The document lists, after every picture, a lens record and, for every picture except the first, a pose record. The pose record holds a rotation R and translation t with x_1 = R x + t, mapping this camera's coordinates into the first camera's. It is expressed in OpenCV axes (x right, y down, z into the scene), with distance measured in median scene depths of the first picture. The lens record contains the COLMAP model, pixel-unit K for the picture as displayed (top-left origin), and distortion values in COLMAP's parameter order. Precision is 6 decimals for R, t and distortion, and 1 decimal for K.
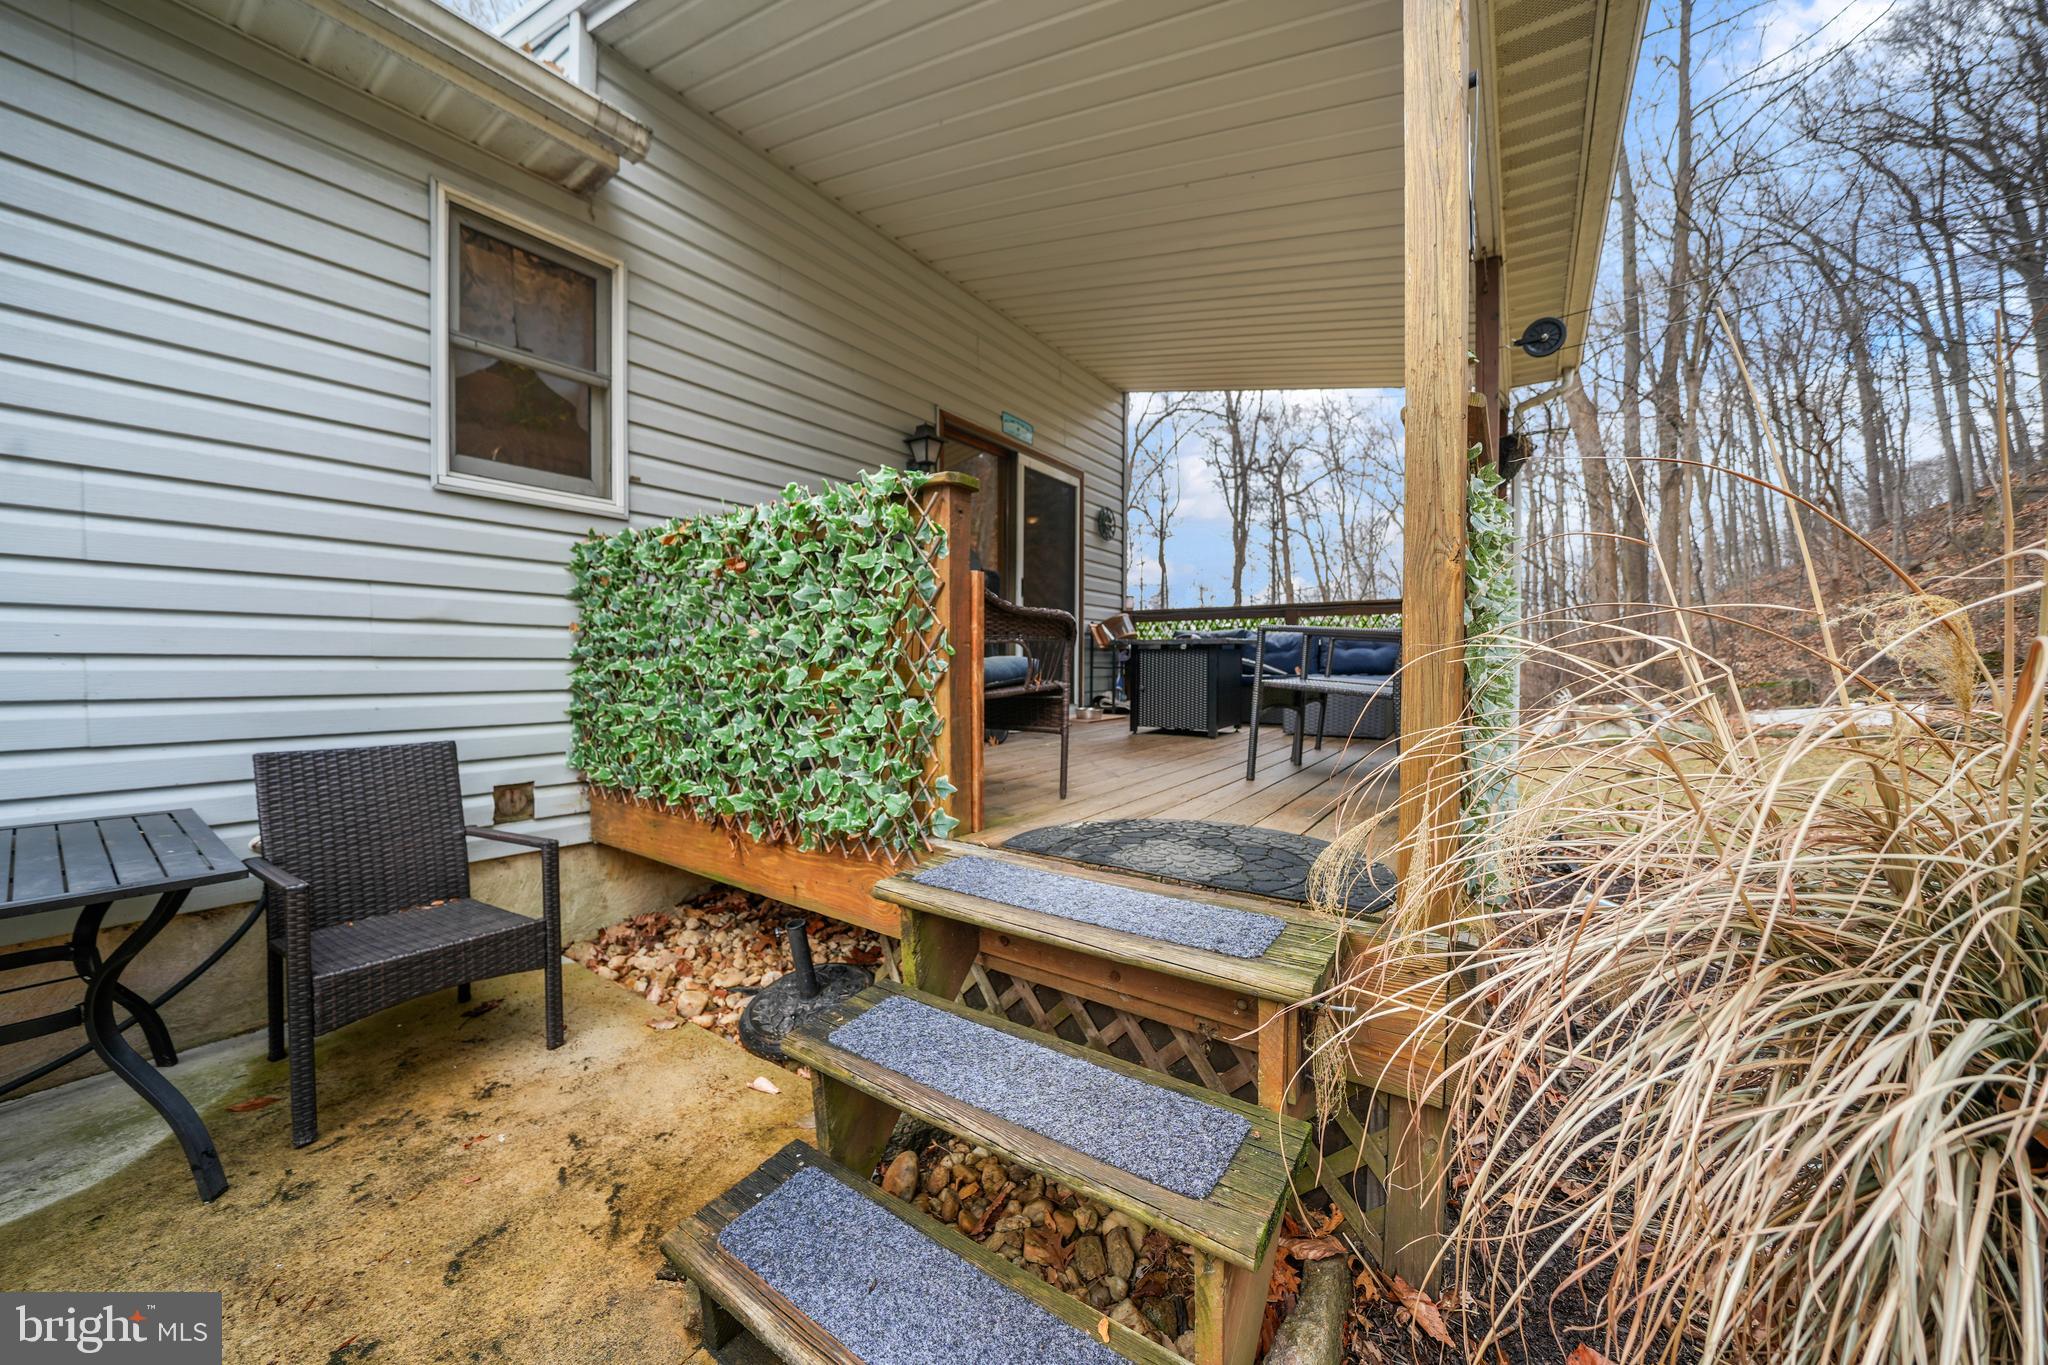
lens RADIAL K [[707.7, 0, 1016.5], [0, 707.7, 685.7], [0, 0, 1]] dist [-0.031660, 0.003939]
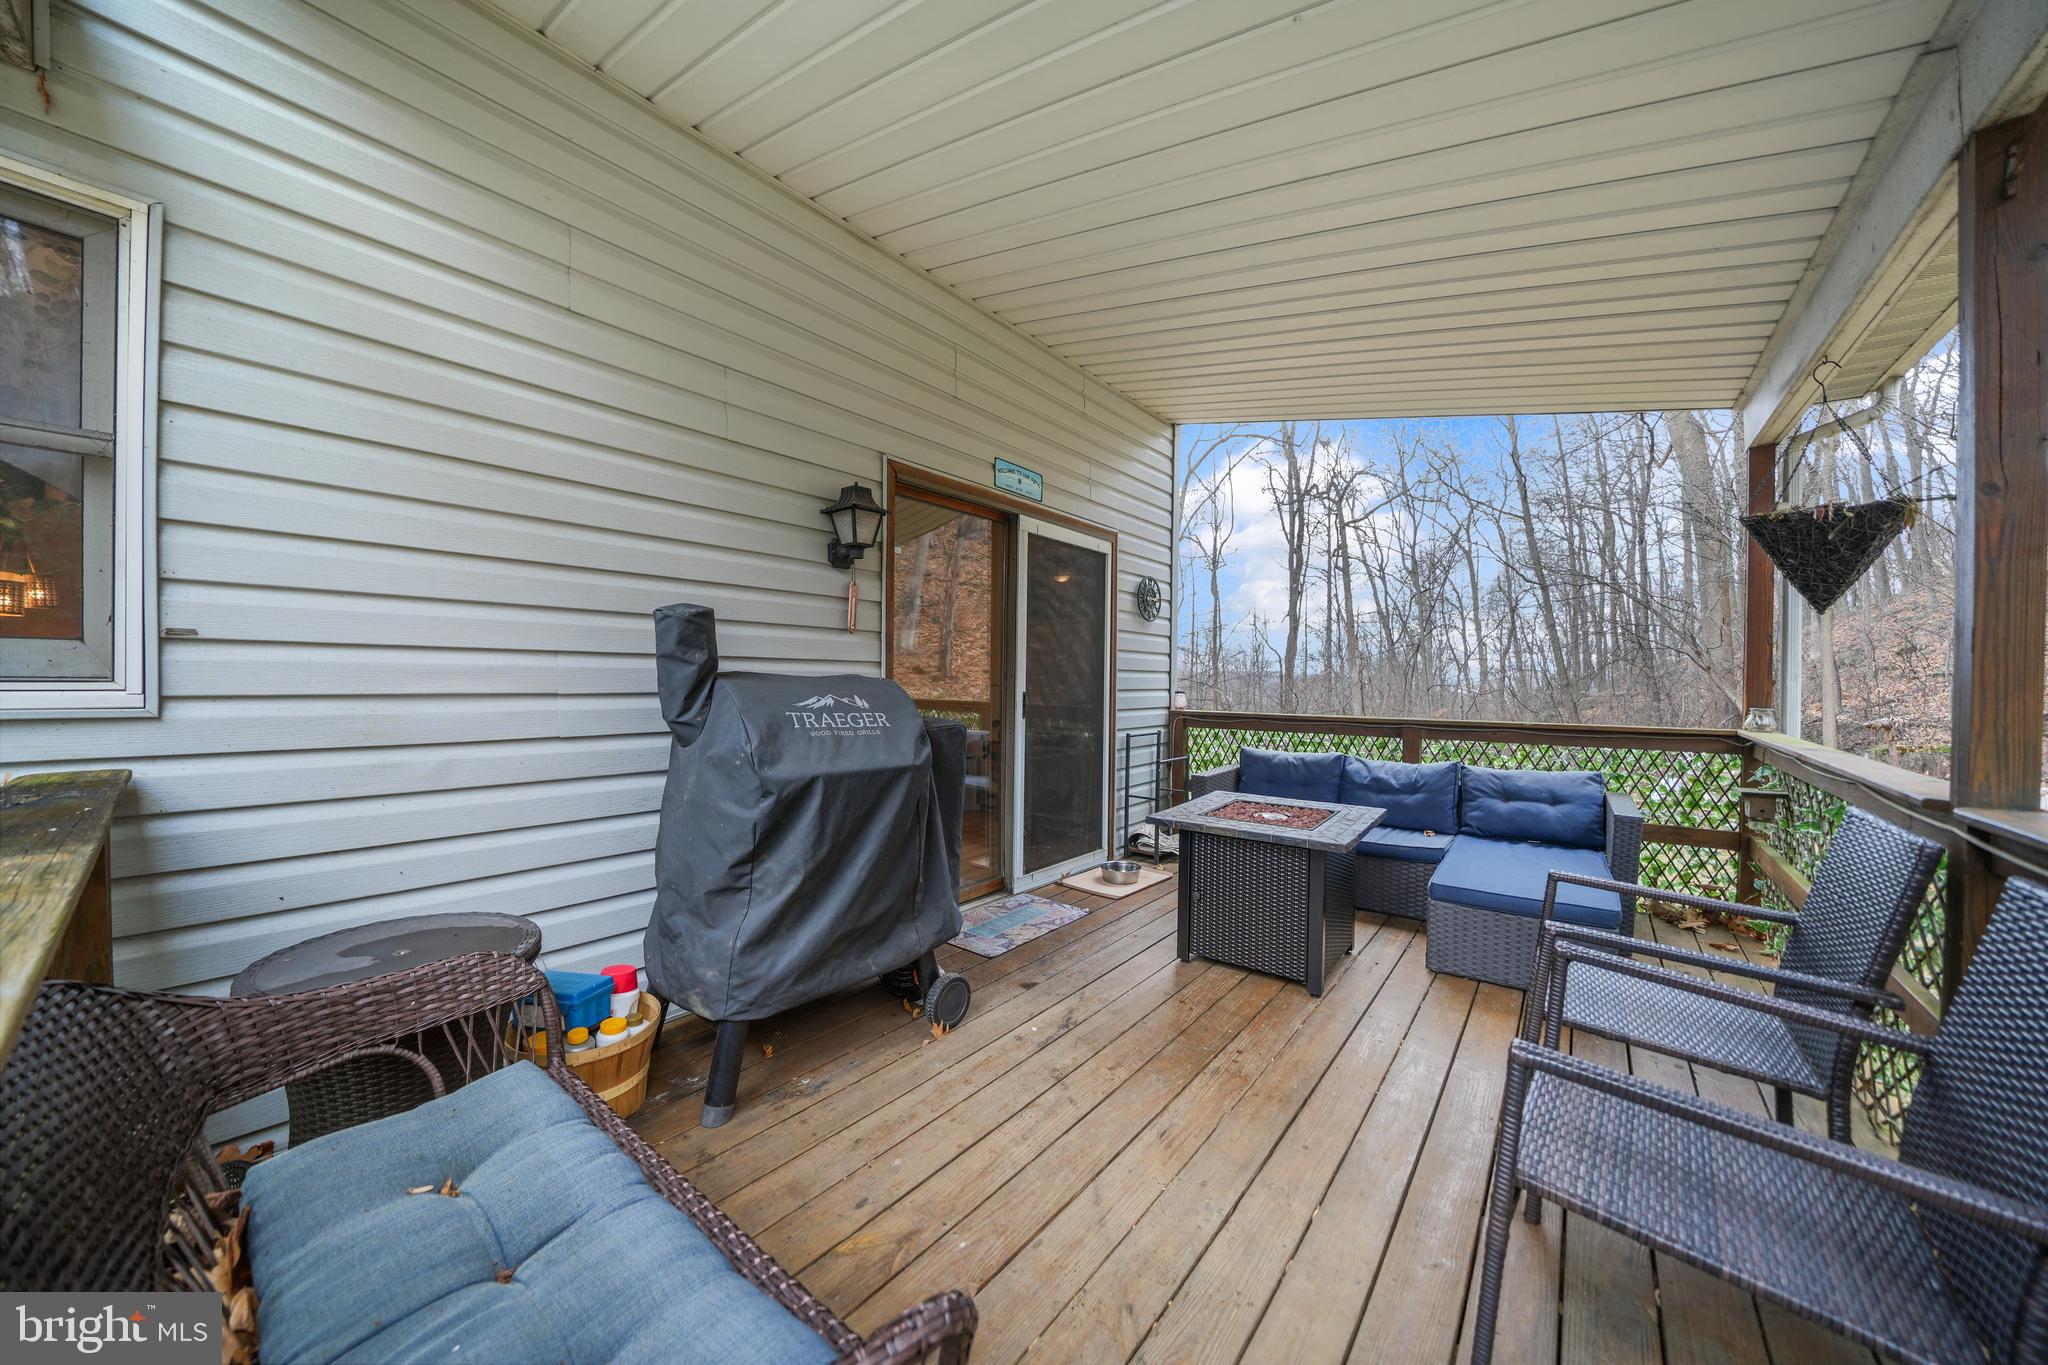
lens RADIAL K [[707.7, 0, 1016.5], [0, 707.7, 685.7], [0, 0, 1]] dist [-0.031660, 0.003939]
pose [[0.997537, 0.008489, -0.069627, 0.044998], [-0.010912, 0.999345, -0.034490, -0.122443], [0.069289, 0.035164, 0.996977, 0.275686]]
